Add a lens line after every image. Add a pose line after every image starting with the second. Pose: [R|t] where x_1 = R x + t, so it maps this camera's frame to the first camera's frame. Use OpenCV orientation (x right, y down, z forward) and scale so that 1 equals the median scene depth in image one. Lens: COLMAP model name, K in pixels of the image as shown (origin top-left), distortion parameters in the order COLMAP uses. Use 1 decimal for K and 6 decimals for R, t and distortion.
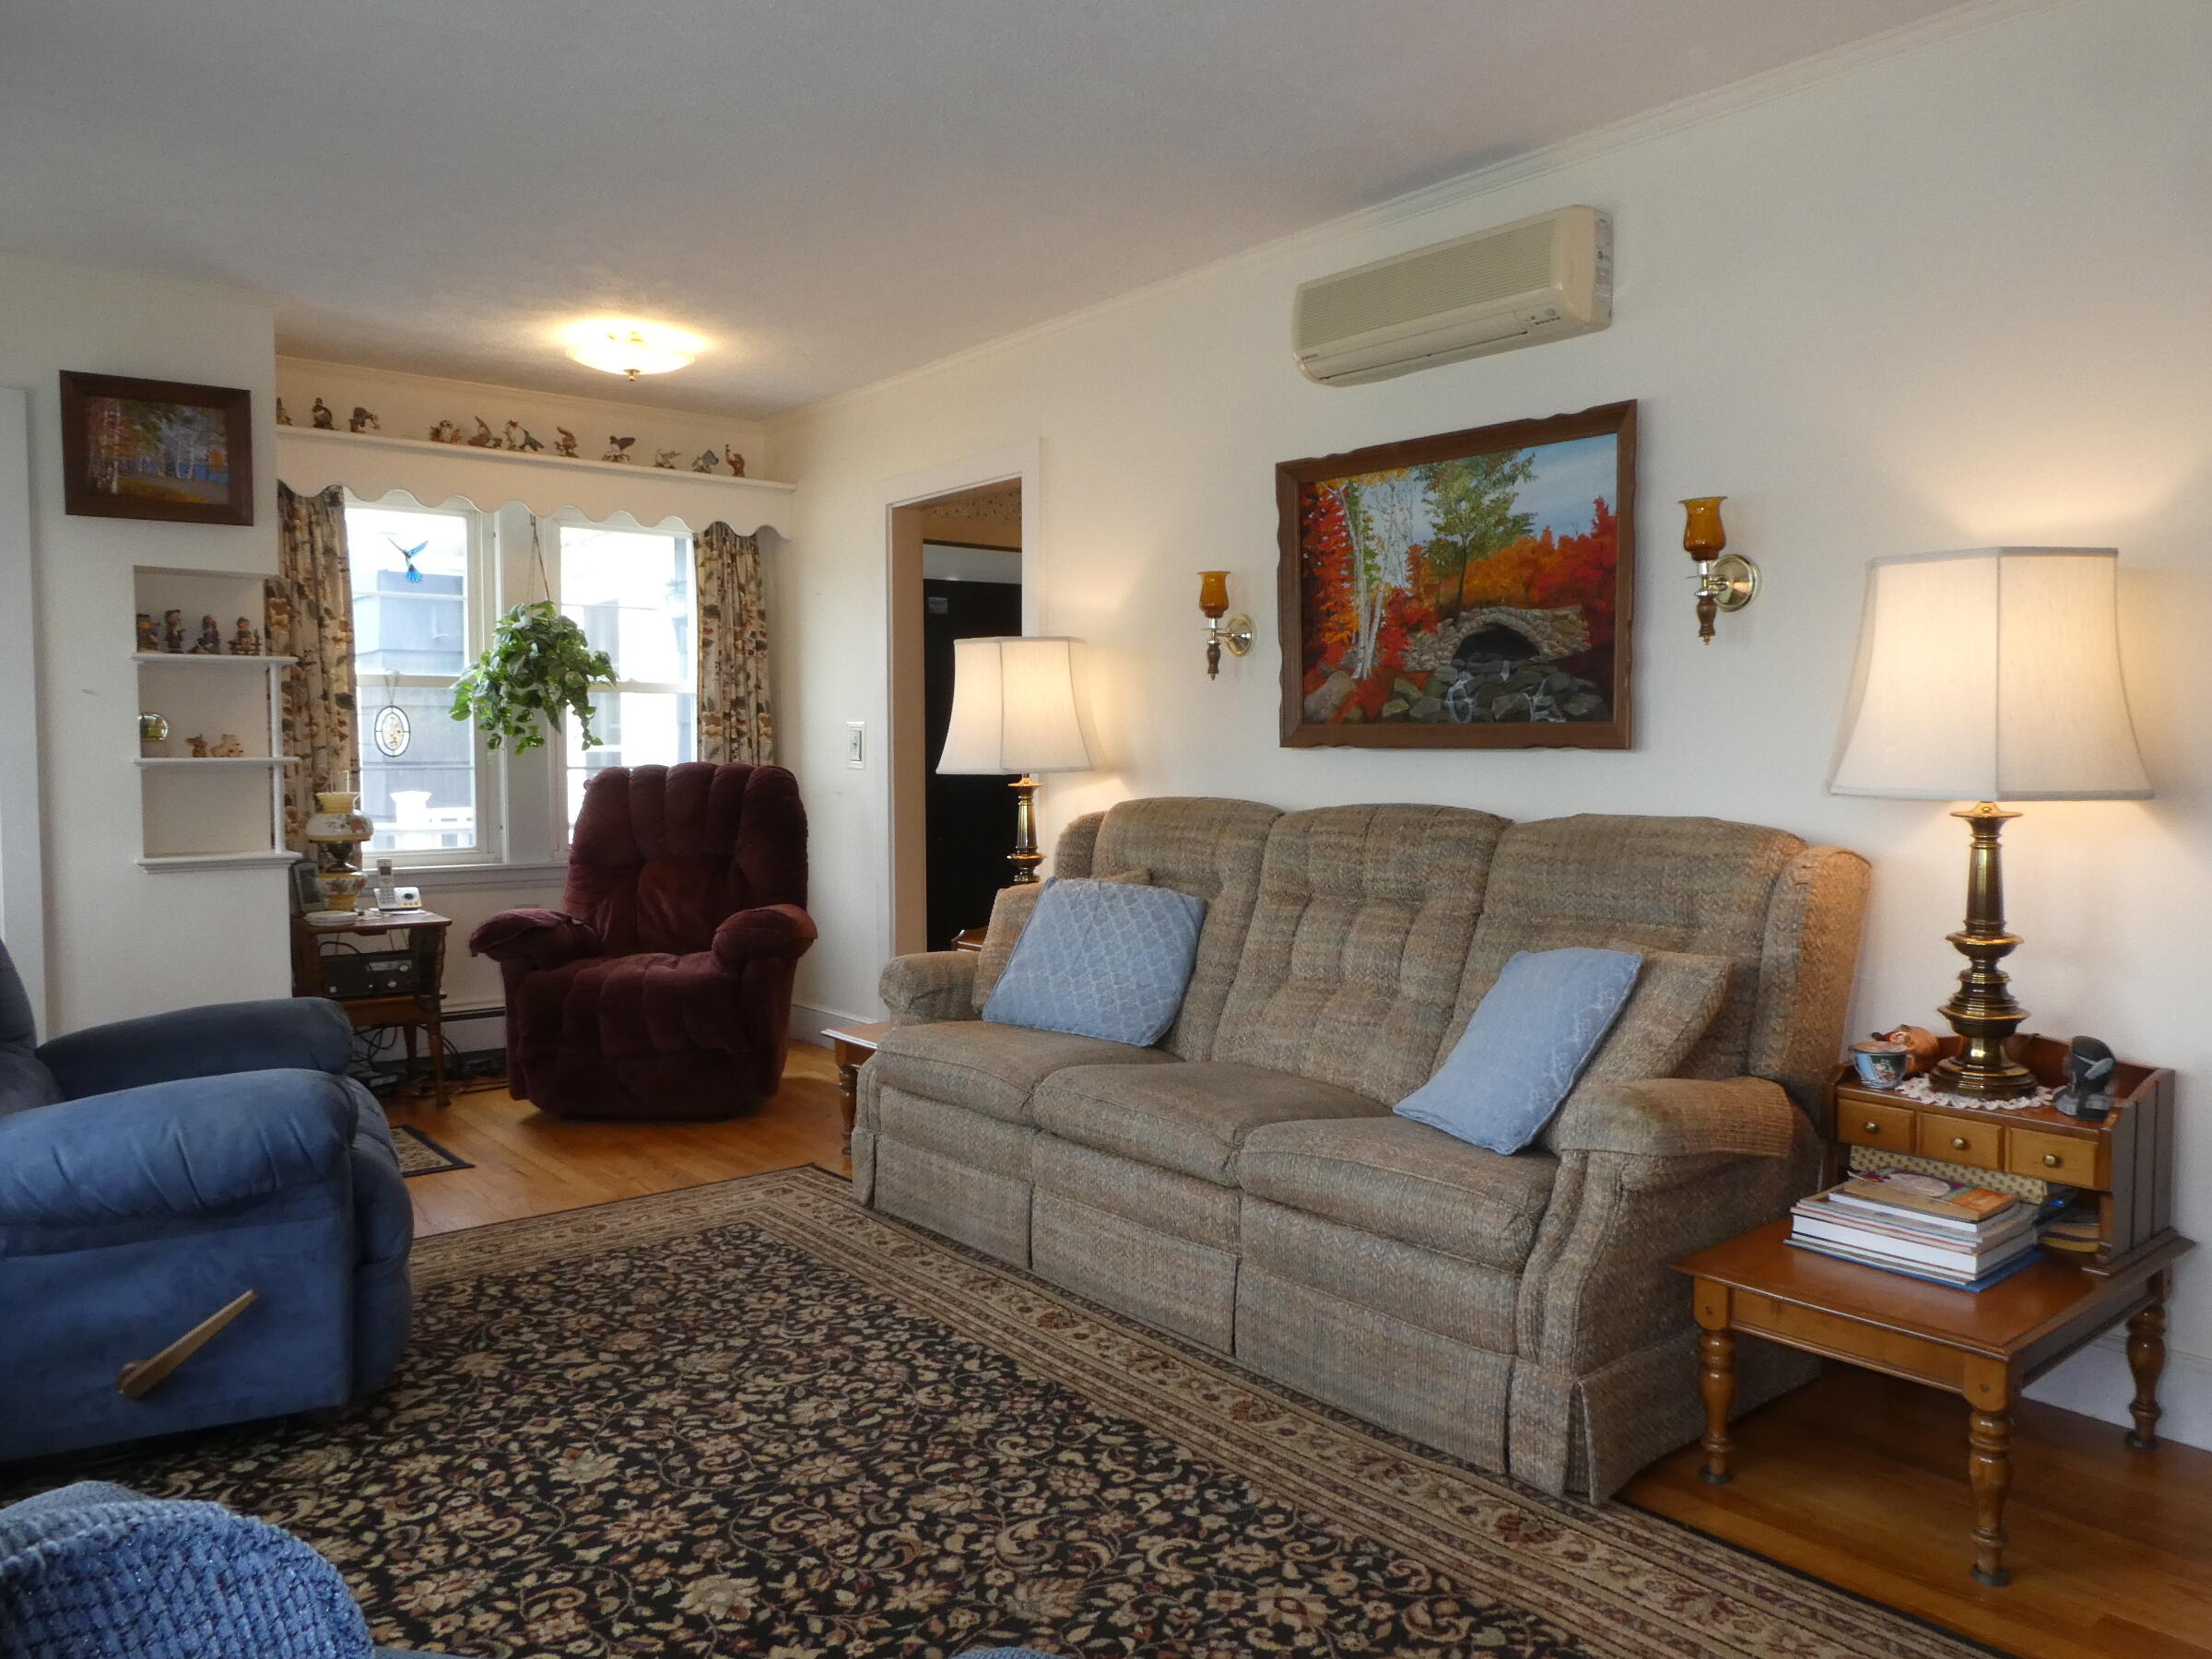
lens RADIAL K [[1590.7, 0, 1117.6], [0, 1590.7, 822.4], [0, 0, 1]] dist [-0.017277, 0.004964]
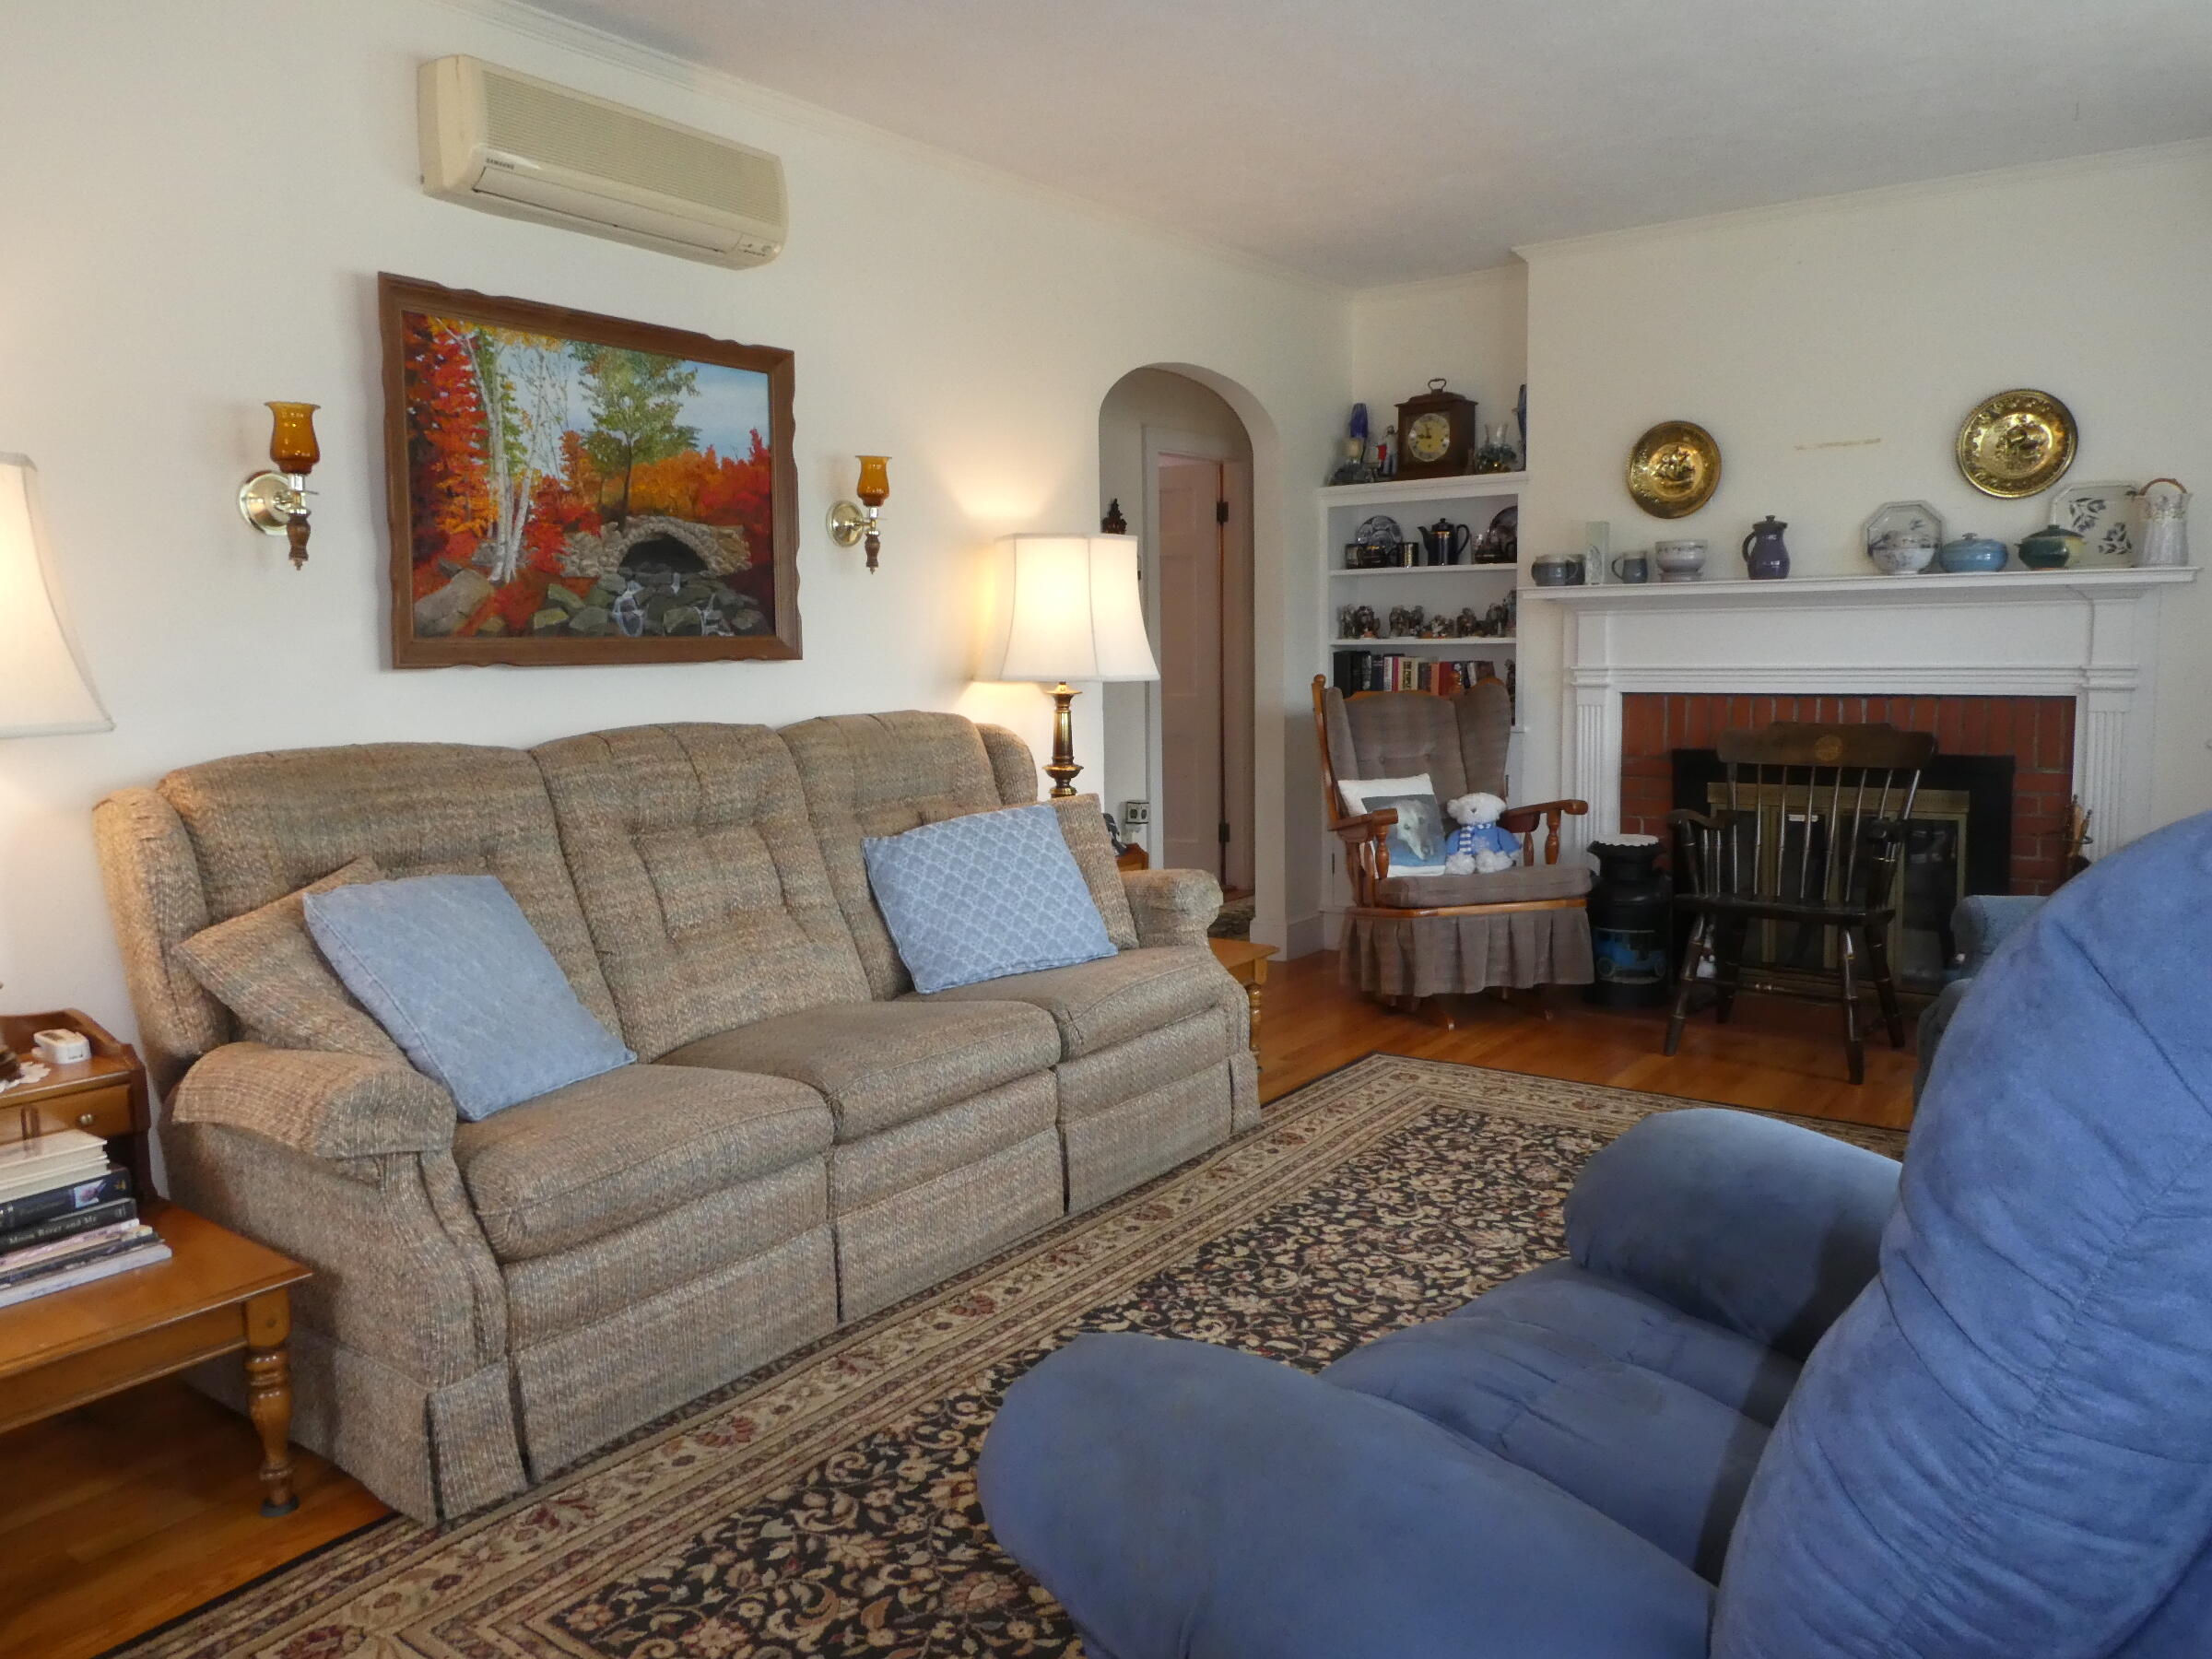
lens RADIAL K [[1590.7, 0, 1117.7], [0, 1590.7, 820.0], [0, 0, 1]] dist [-0.017277, 0.004964]
pose [[-0.251791, -0.100617, 0.962537, -0.910418], [0.067020, 0.990380, 0.121060, -0.058827], [-0.965458, 0.094991, -0.242625, 1.143427]]
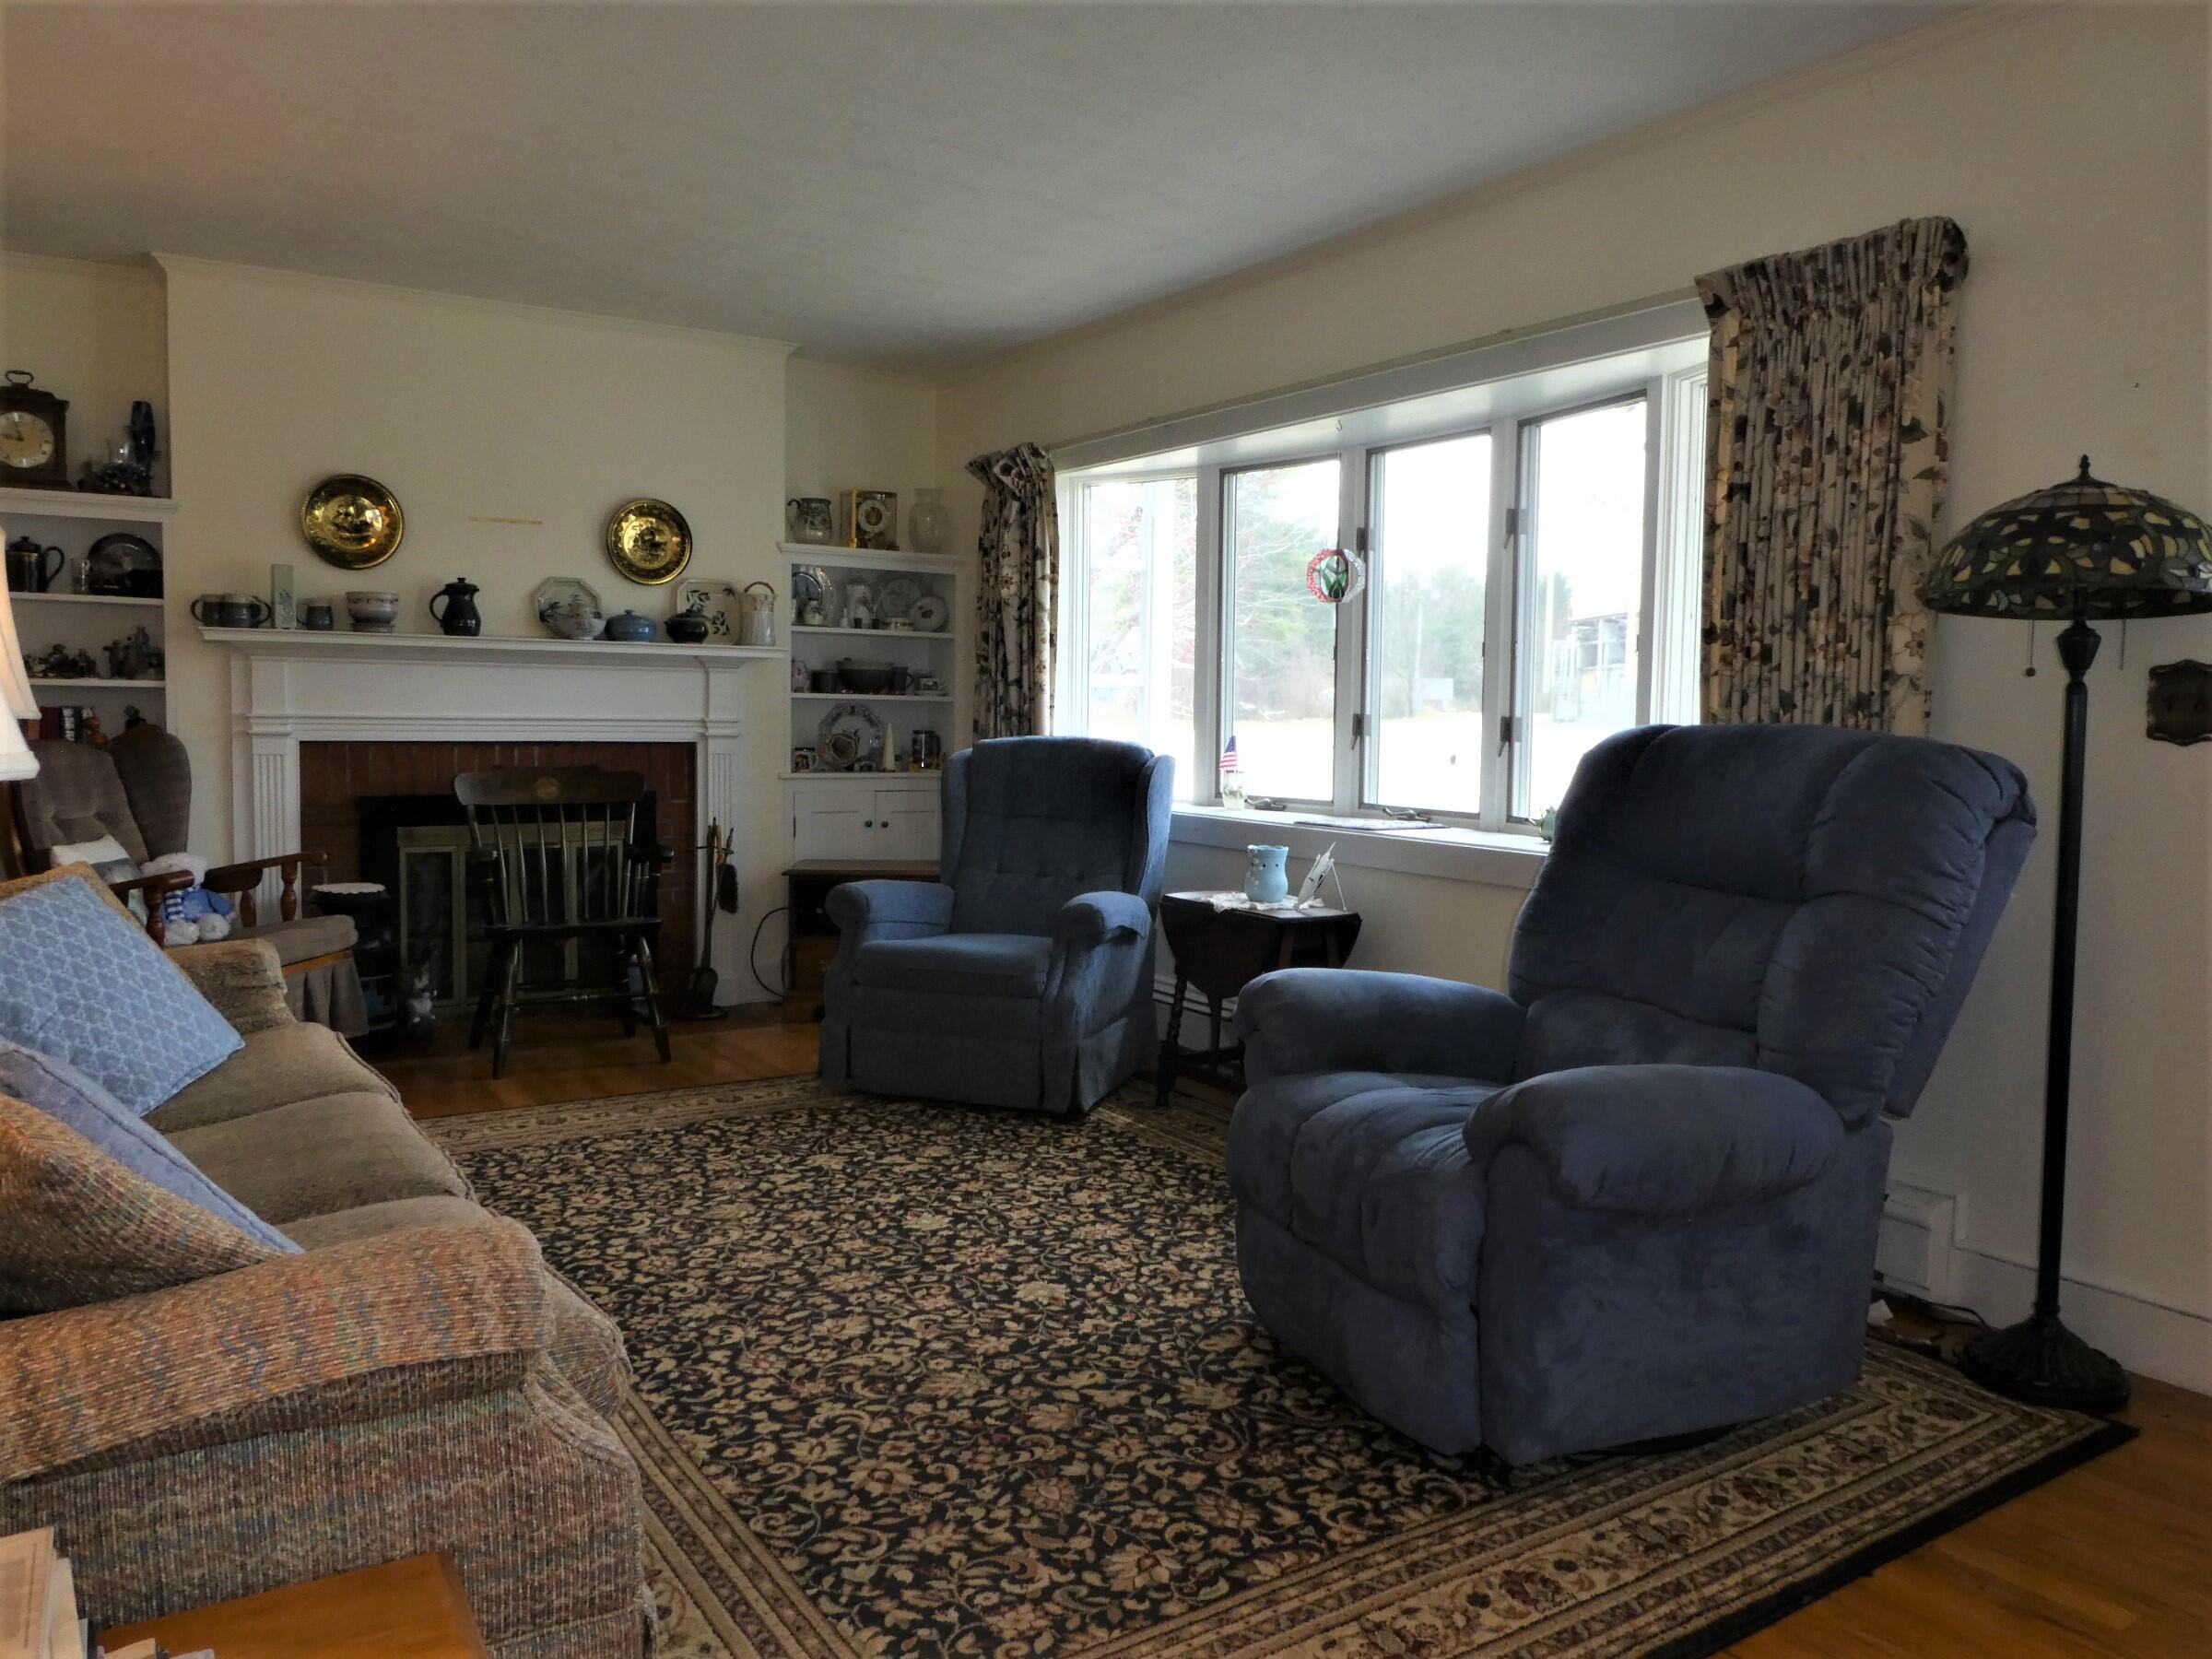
lens RADIAL K [[1590.7, 0, 1107.5], [0, 1590.7, 836.0], [0, 0, 1]] dist [-0.017277, 0.004964]
pose [[-0.994311, -0.021093, 0.104403, -0.412772], [-0.007400, 0.991507, 0.129839, -0.074892], [-0.106255, 0.128328, -0.986023, 1.750498]]
